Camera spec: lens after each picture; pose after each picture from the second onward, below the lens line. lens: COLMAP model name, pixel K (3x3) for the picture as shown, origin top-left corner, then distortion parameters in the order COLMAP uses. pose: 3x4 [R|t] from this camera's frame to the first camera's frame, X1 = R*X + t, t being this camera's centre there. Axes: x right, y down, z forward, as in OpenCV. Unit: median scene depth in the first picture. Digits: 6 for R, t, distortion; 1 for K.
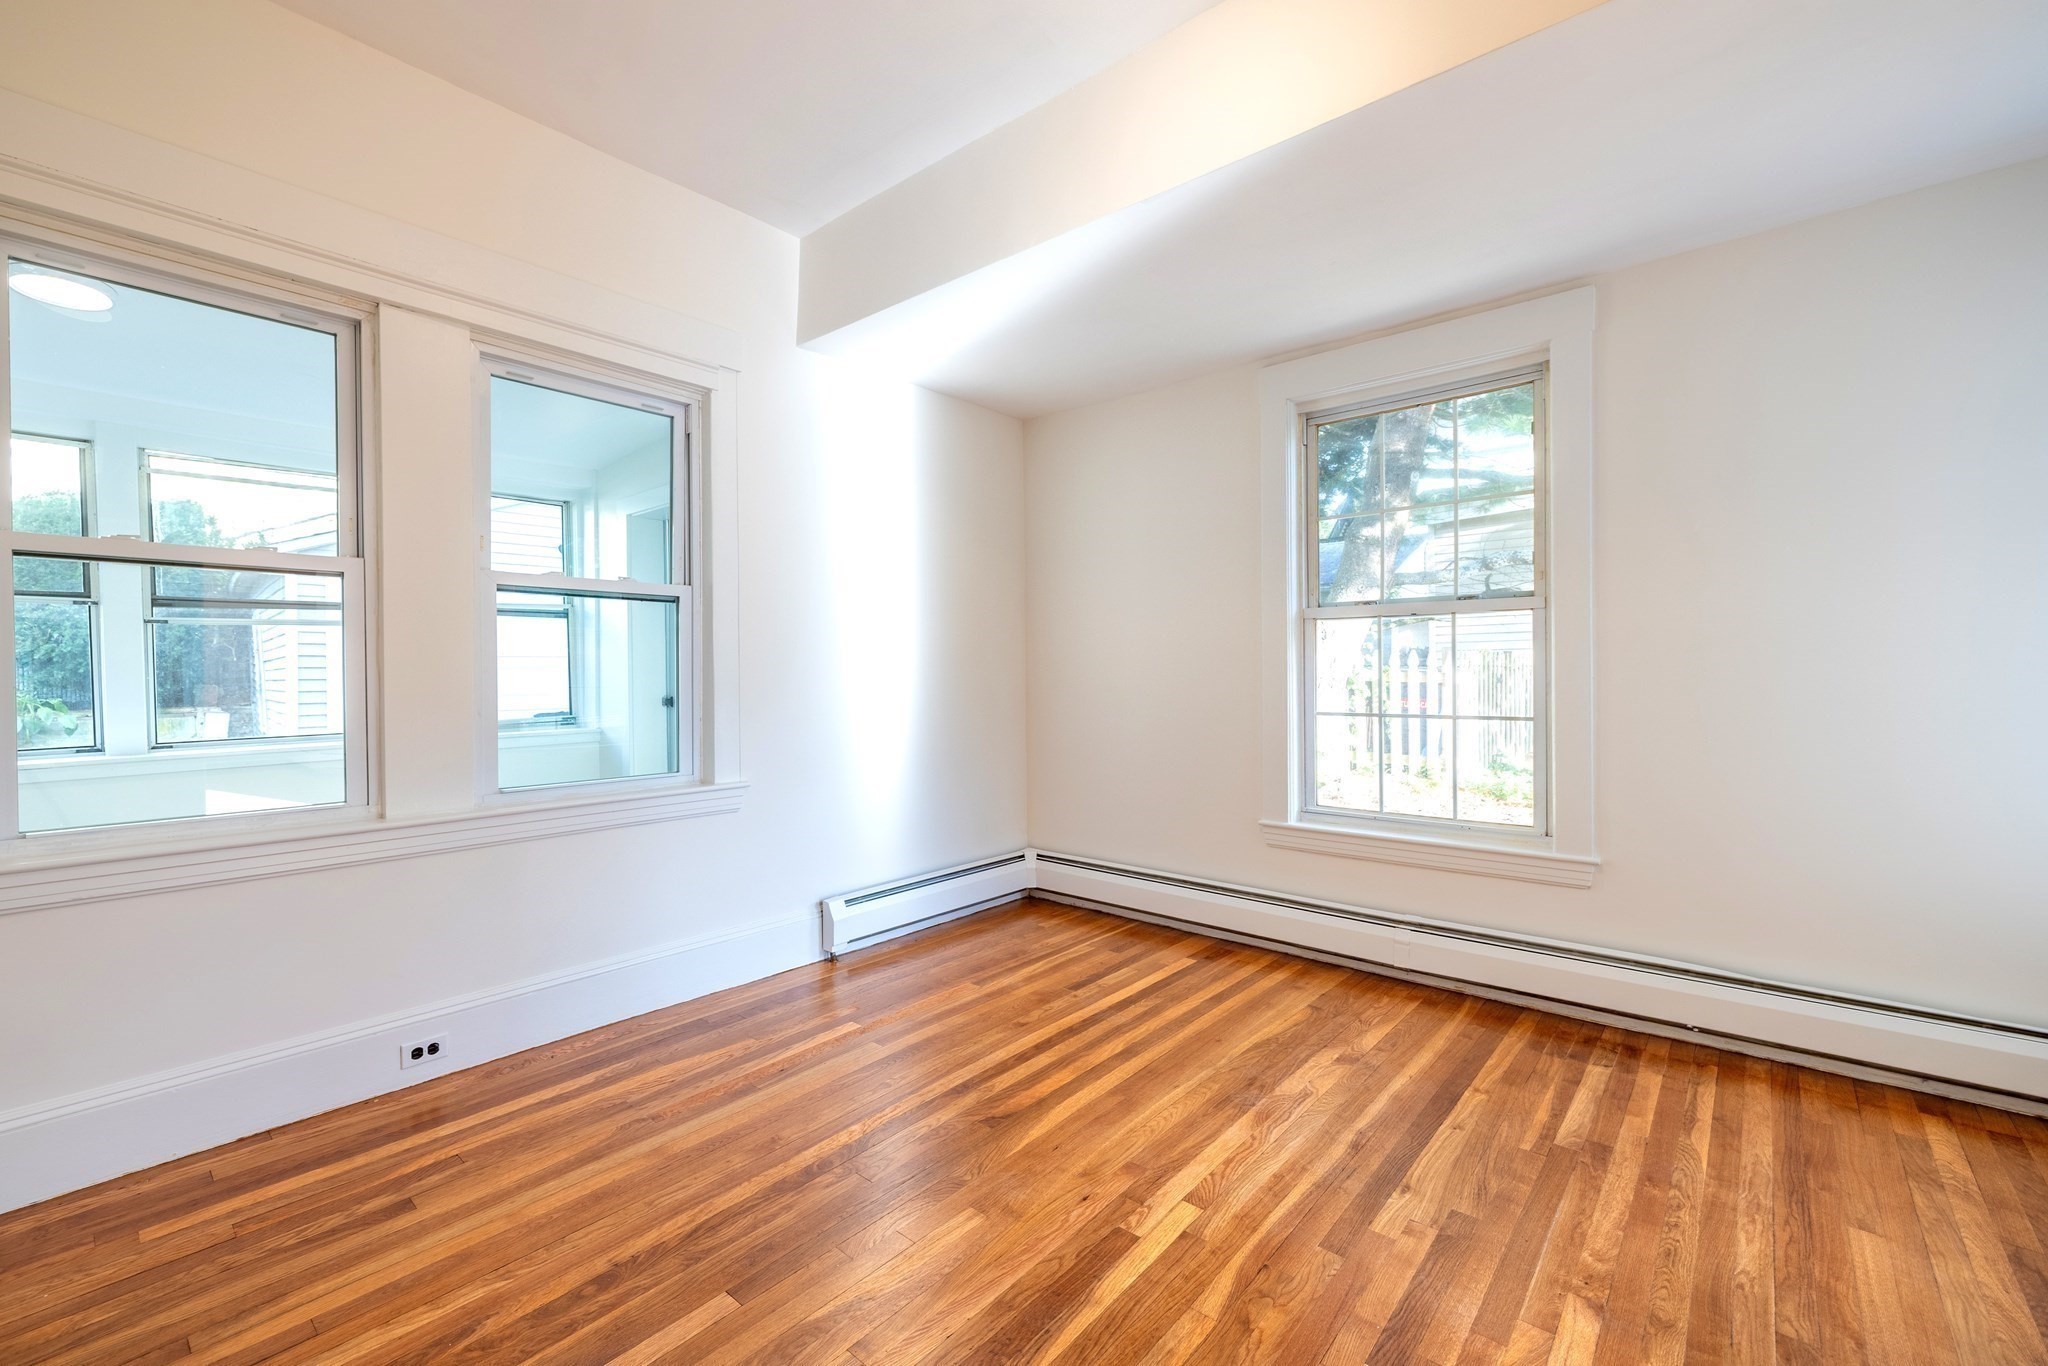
lens RADIAL K [[861.8, 0, 1015.3], [0, 861.8, 676.8], [0, 0, 1]] dist [0.002014, 0.001515]
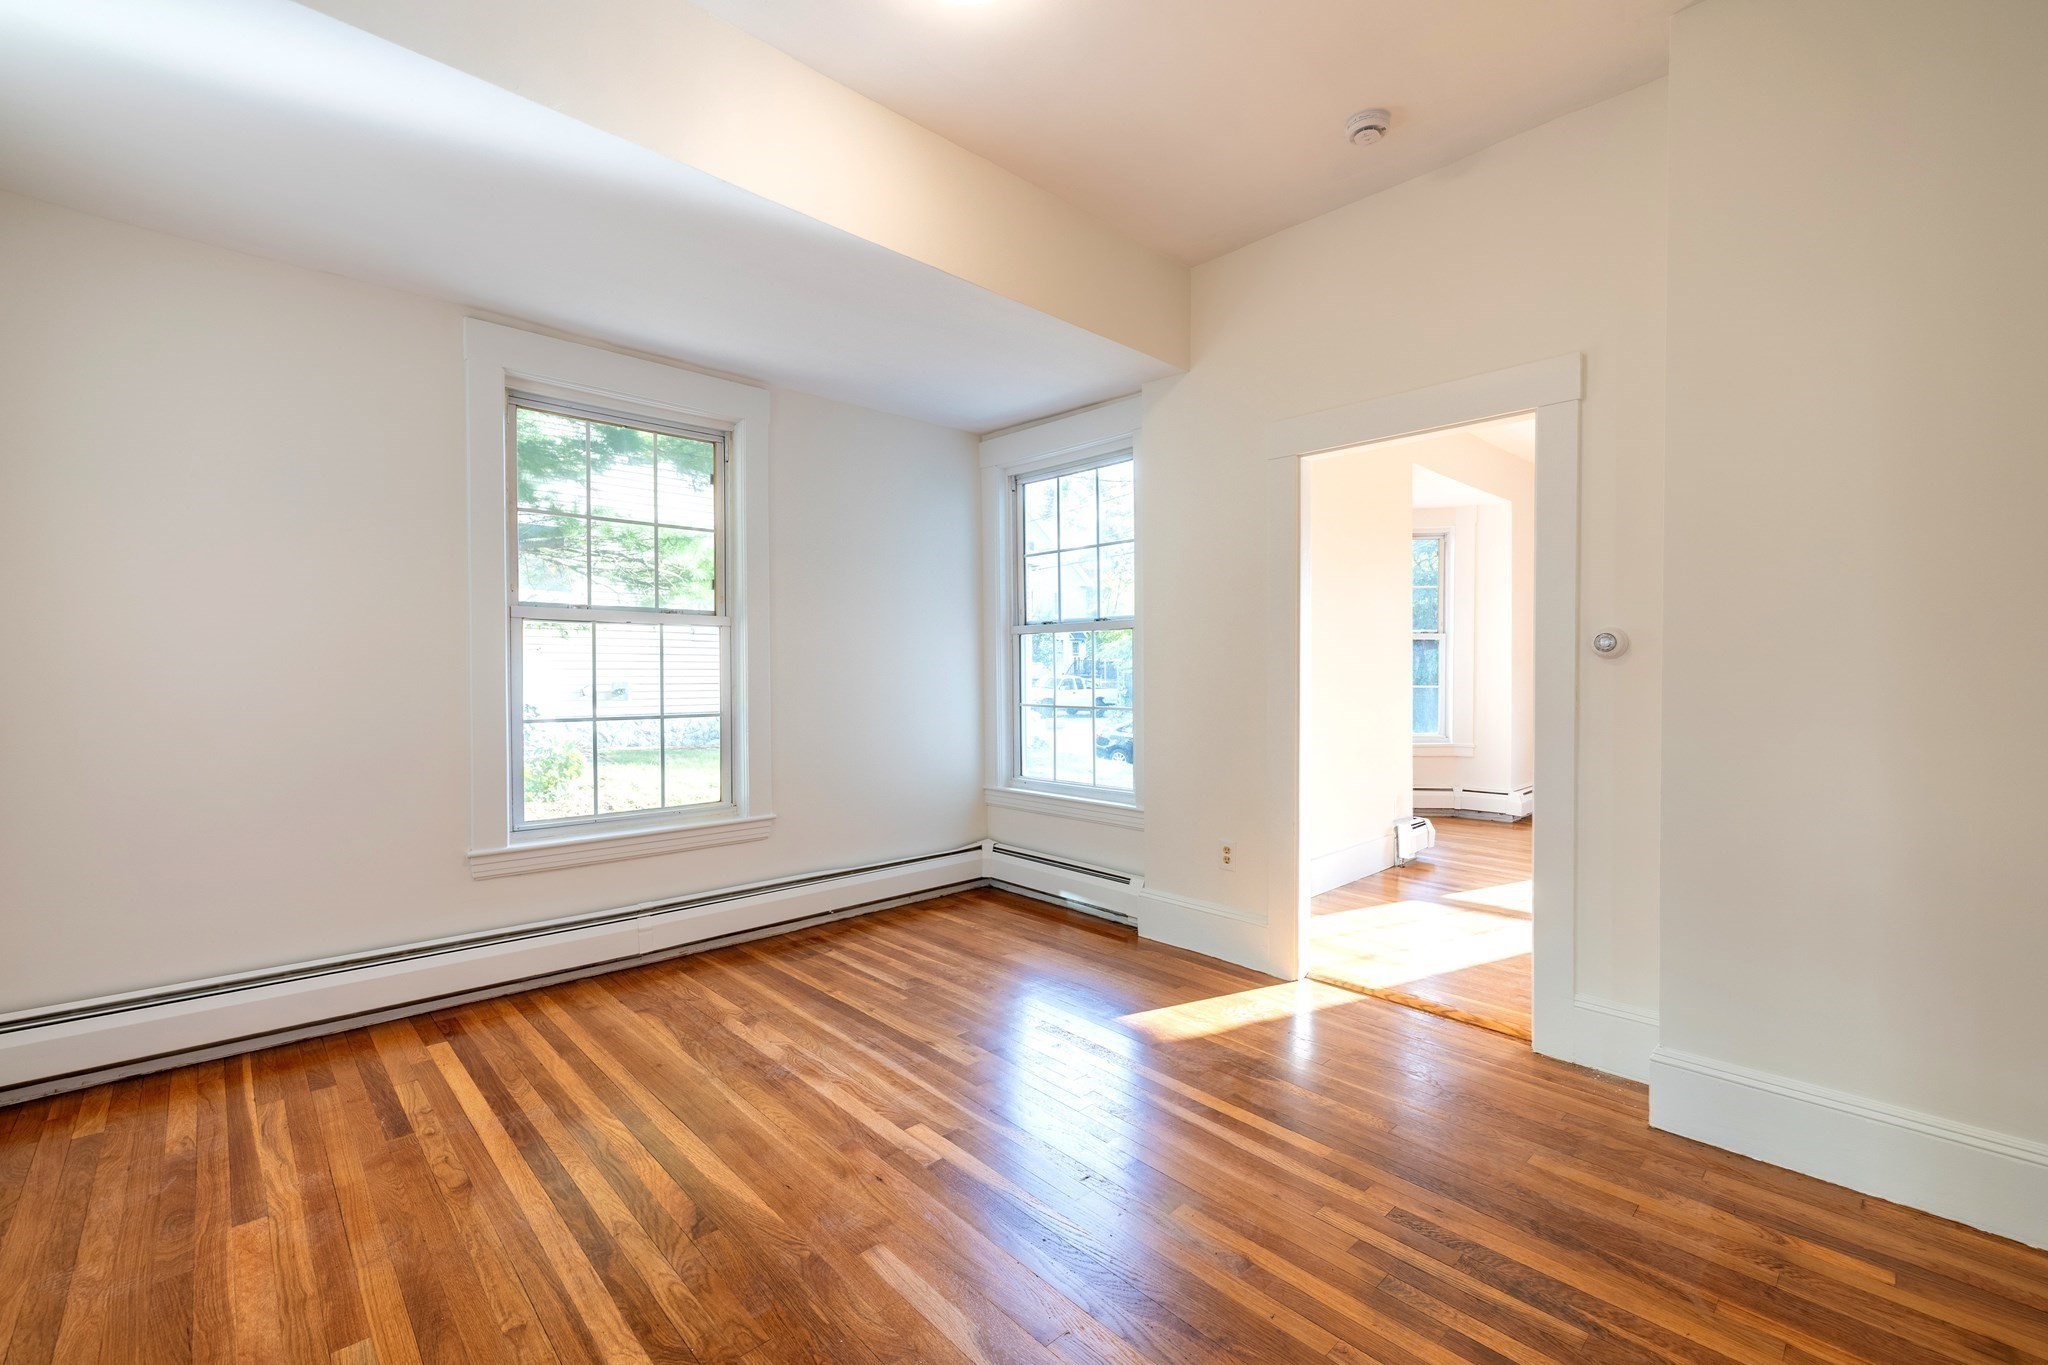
lens RADIAL K [[861.8, 0, 1010.4], [0, 861.8, 684.4], [0, 0, 1]] dist [0.002014, 0.001515]
pose [[0.103264, -0.010377, 0.994600, -0.640113], [0.001387, 0.999946, 0.010289, -0.008546], [-0.994653, 0.000317, 0.103273, 0.491864]]
